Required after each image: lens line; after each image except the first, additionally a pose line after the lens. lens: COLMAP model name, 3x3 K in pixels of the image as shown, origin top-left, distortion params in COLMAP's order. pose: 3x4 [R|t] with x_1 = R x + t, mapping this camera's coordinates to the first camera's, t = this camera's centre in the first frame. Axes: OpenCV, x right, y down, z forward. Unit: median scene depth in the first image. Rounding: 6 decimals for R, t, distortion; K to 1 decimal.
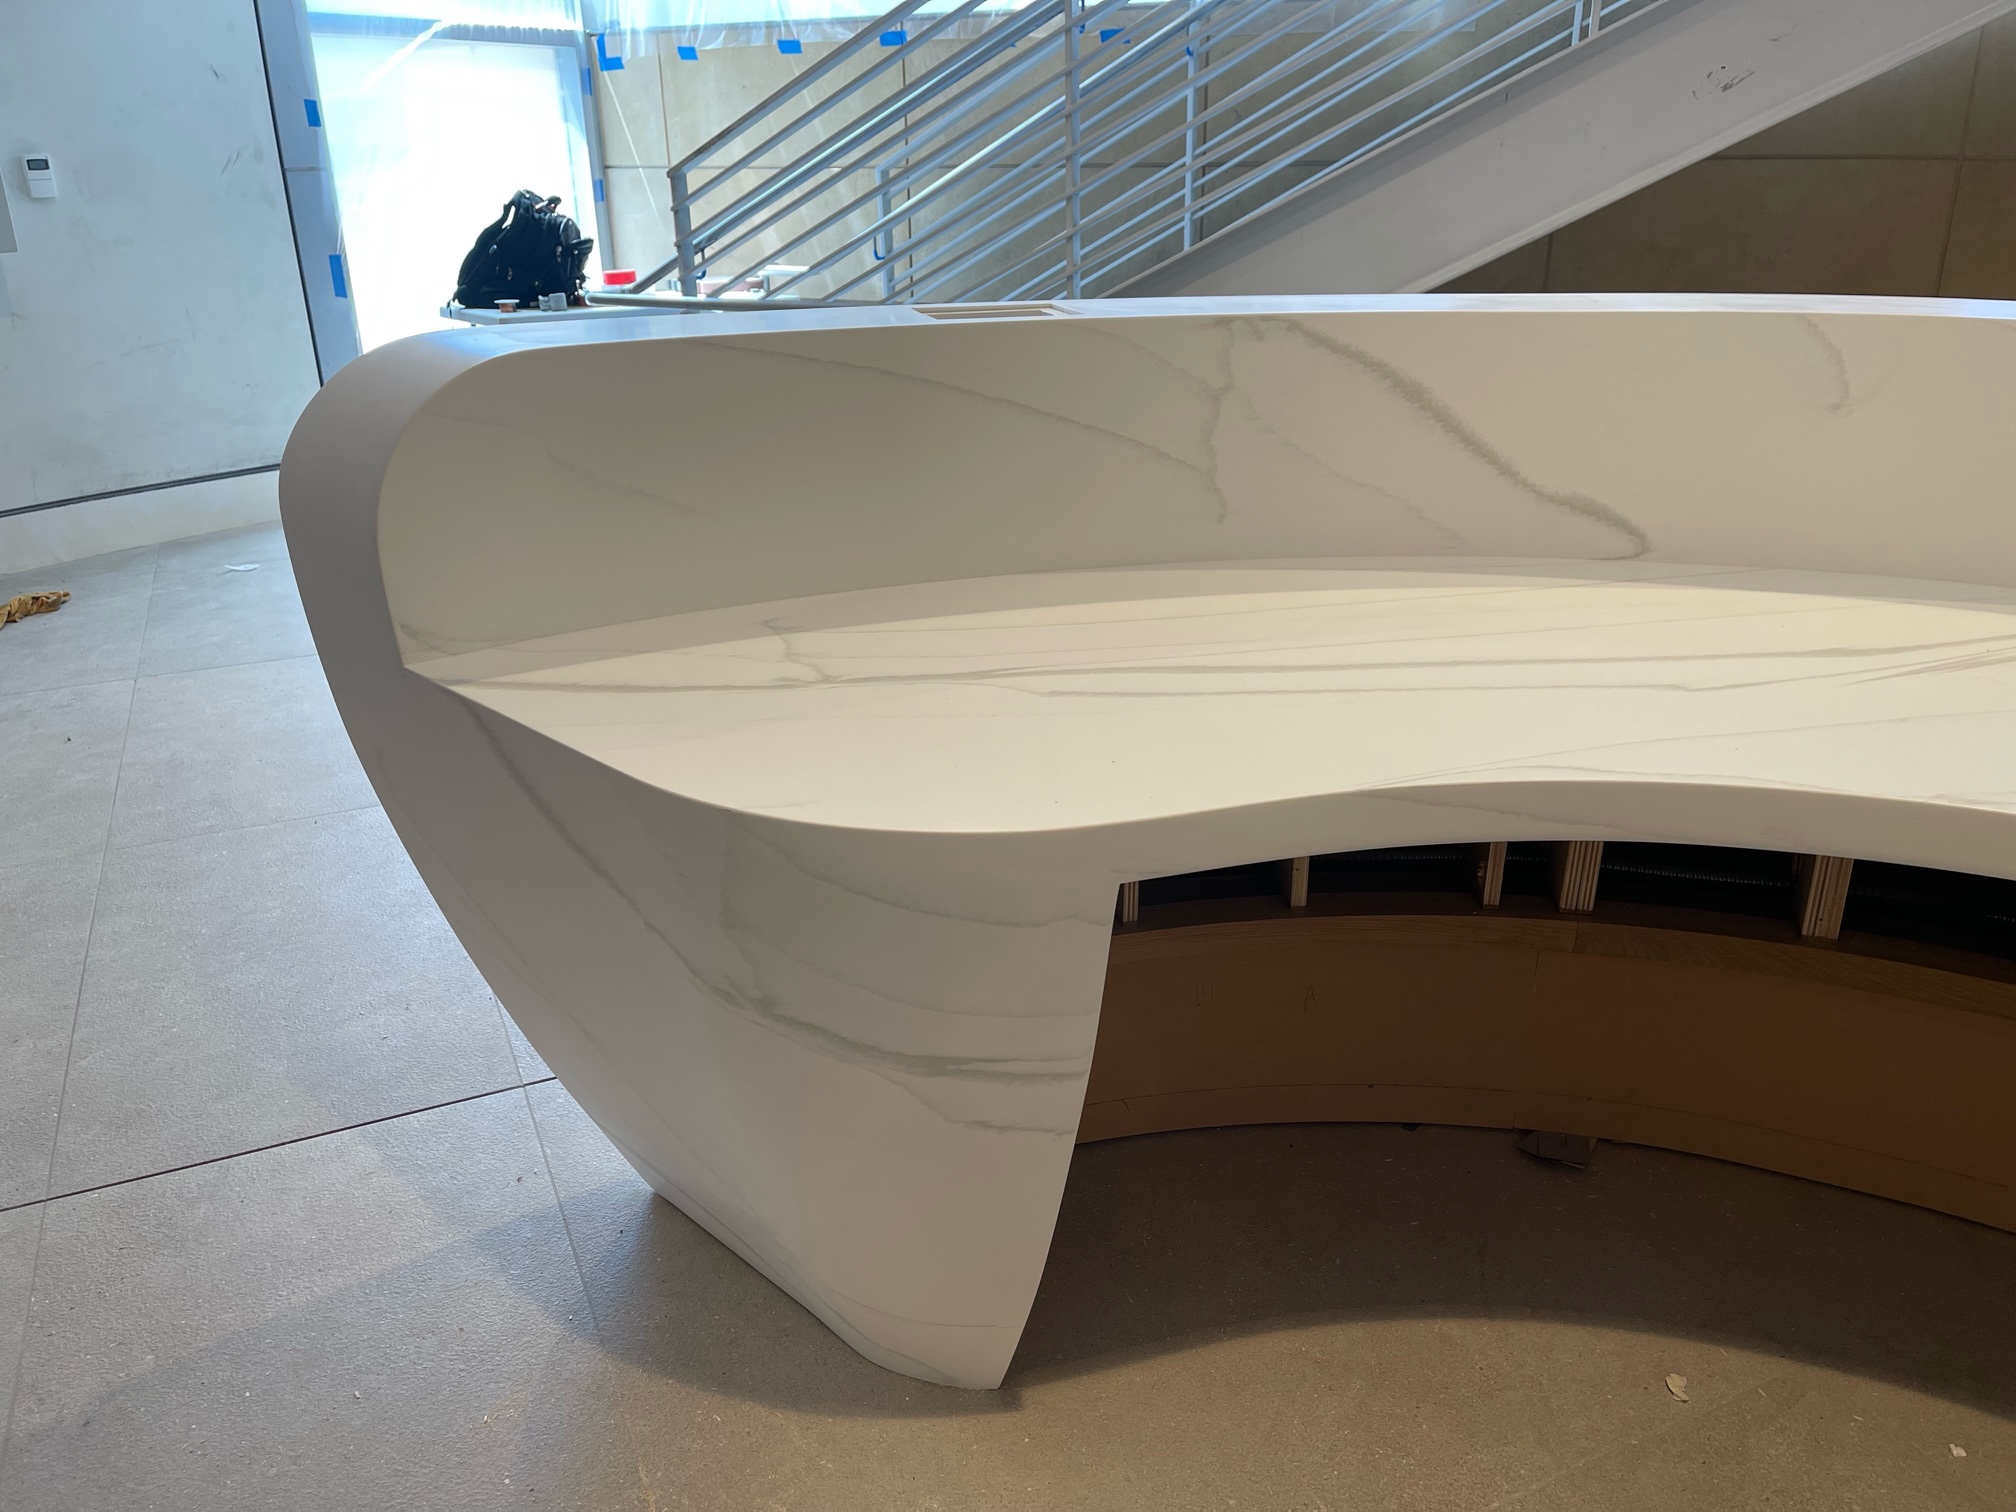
lens RADIAL K [[1536.9, 0, 1018.9], [0, 1536.9, 760.7], [0, 0, 1]] dist [0.038474, -0.034497]
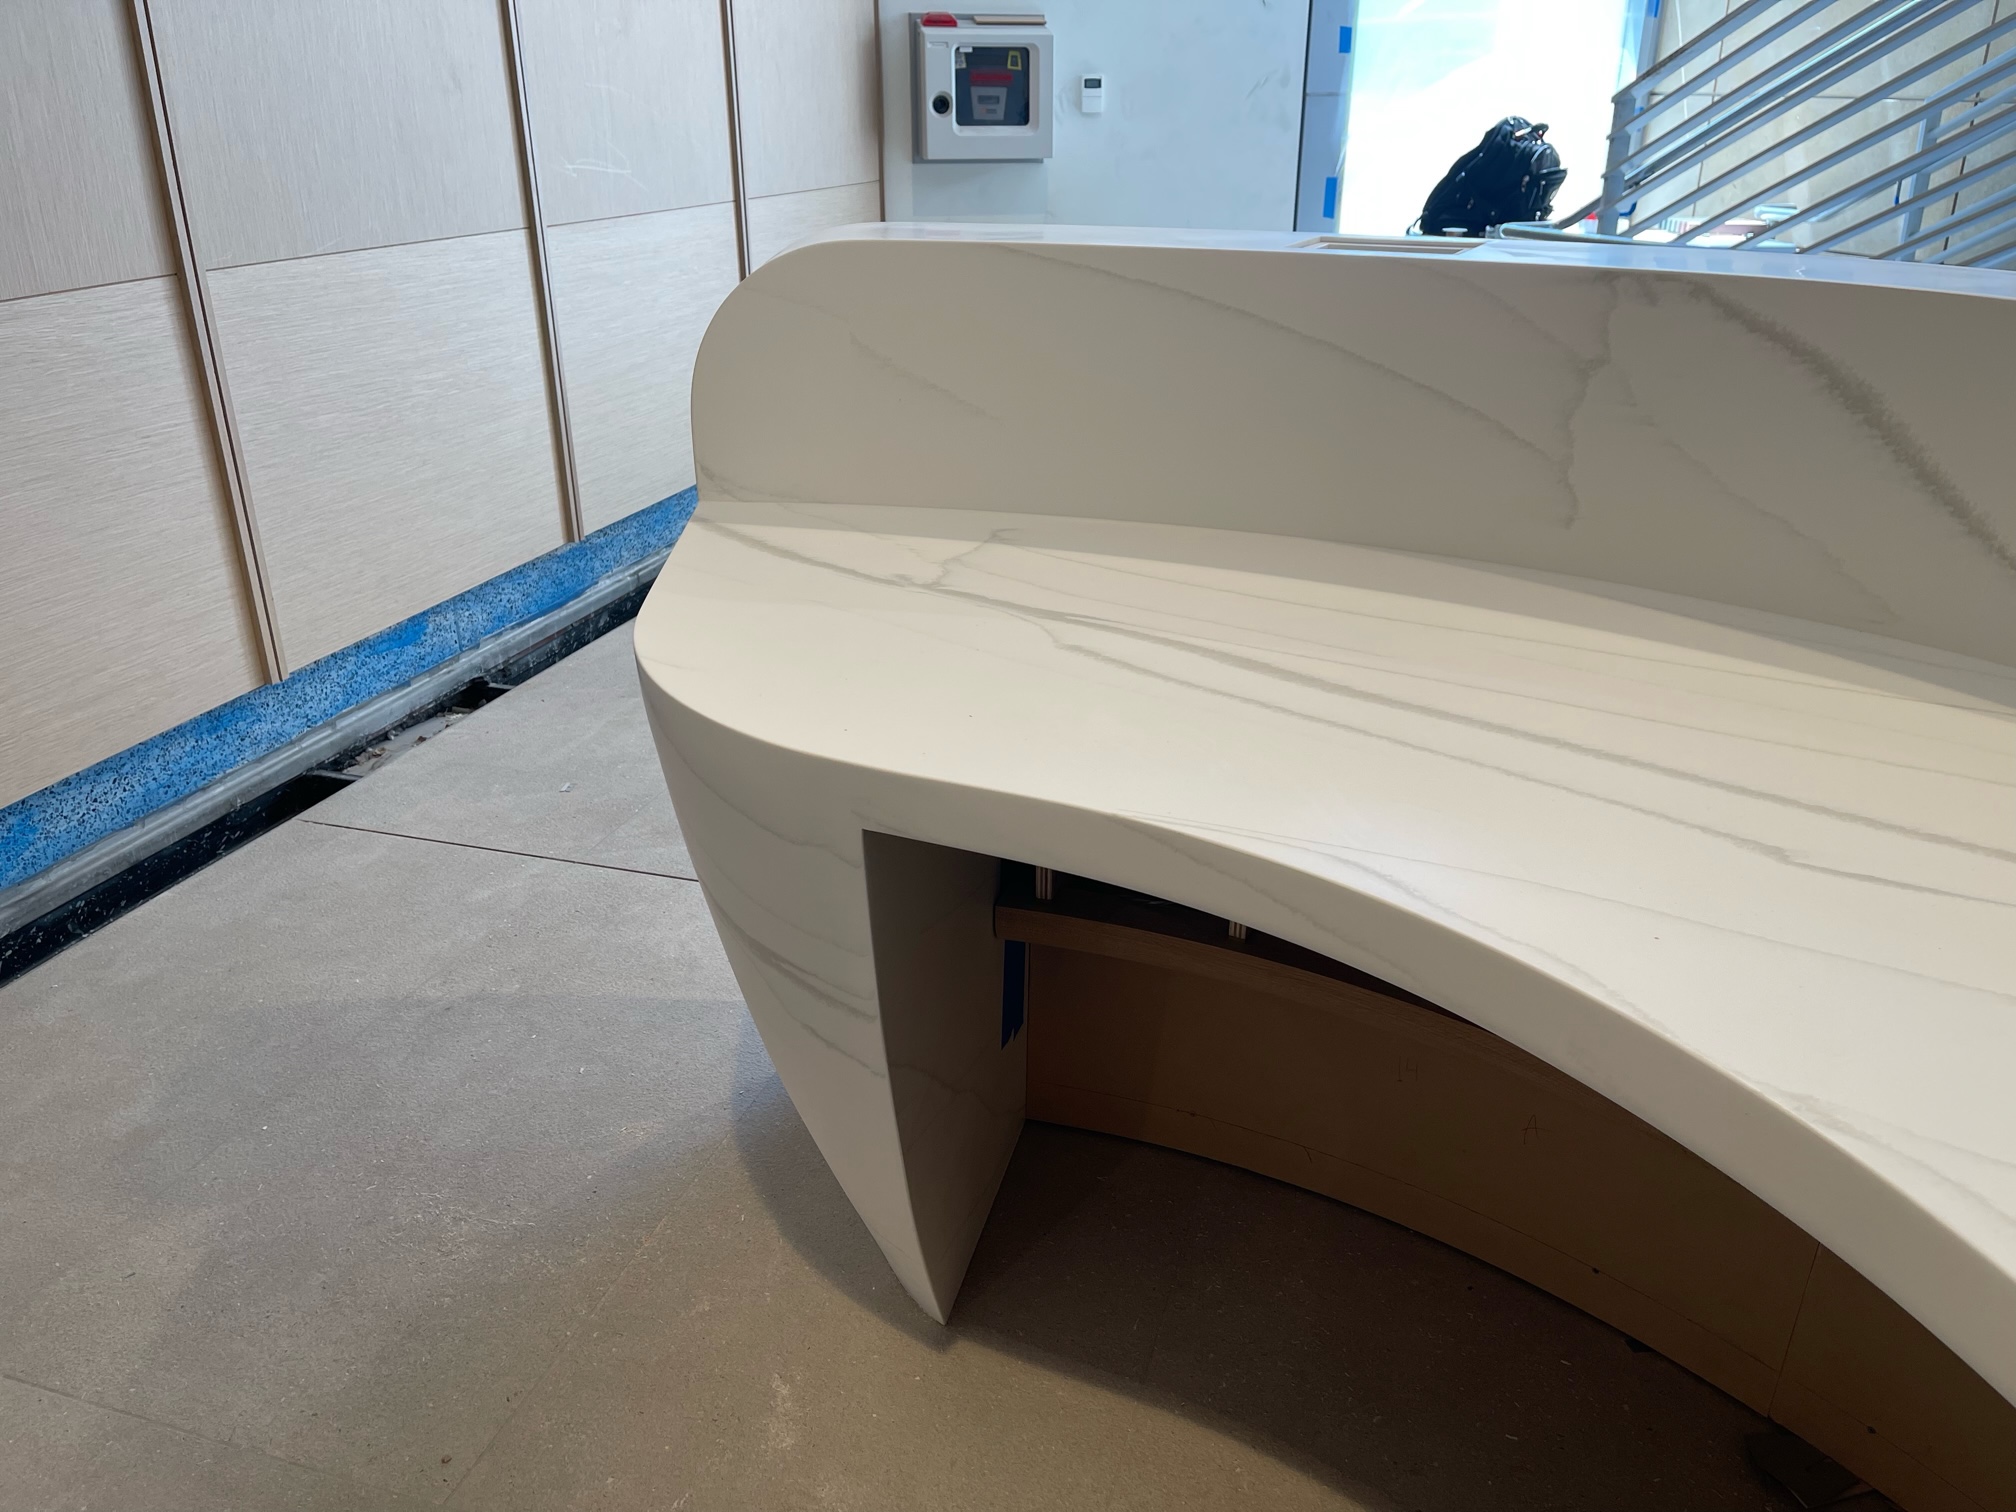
lens RADIAL K [[1536.9, 0, 1016.5], [0, 1536.9, 758.3], [0, 0, 1]] dist [0.038474, -0.034497]
pose [[0.740435, 0.277133, -0.612334, 0.451192], [-0.255253, 0.958727, 0.125253, -0.067276], [0.621773, 0.063559, 0.780614, 0.198706]]
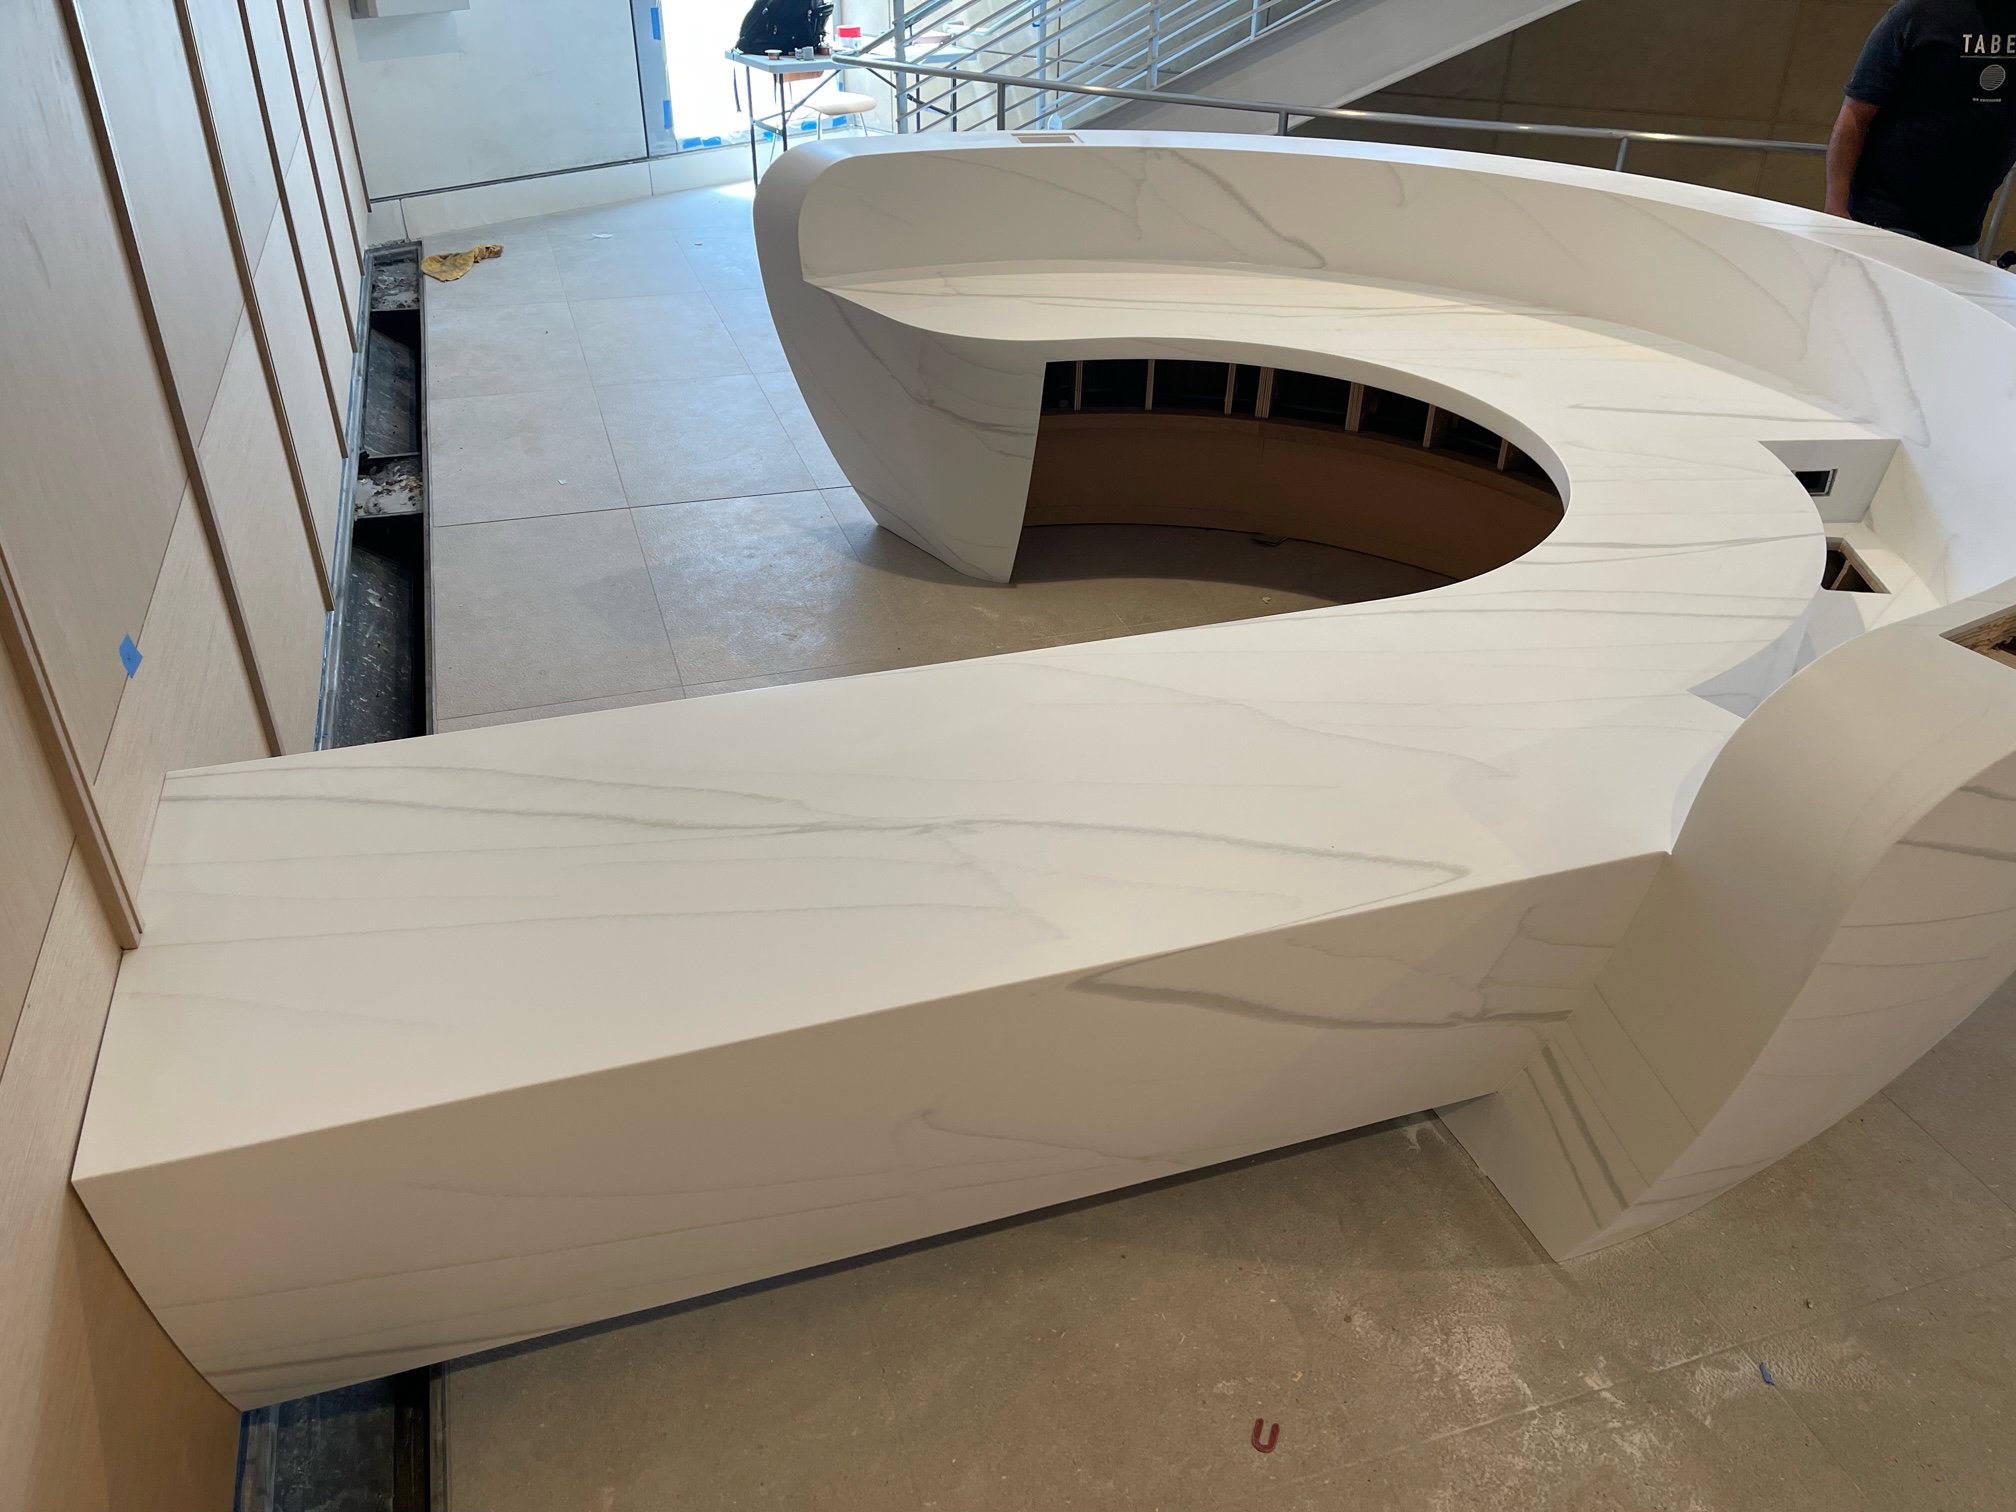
lens RADIAL K [[1536.9, 0, 1020.9], [0, 1536.9, 765.8], [0, 0, 1]] dist [0.038474, -0.034497]
pose [[0.992141, 0.087848, -0.089098, 0.230728], [-0.070066, 0.980034, 0.186078, 0.192627], [0.103666, -0.178373, 0.978487, -1.390167]]
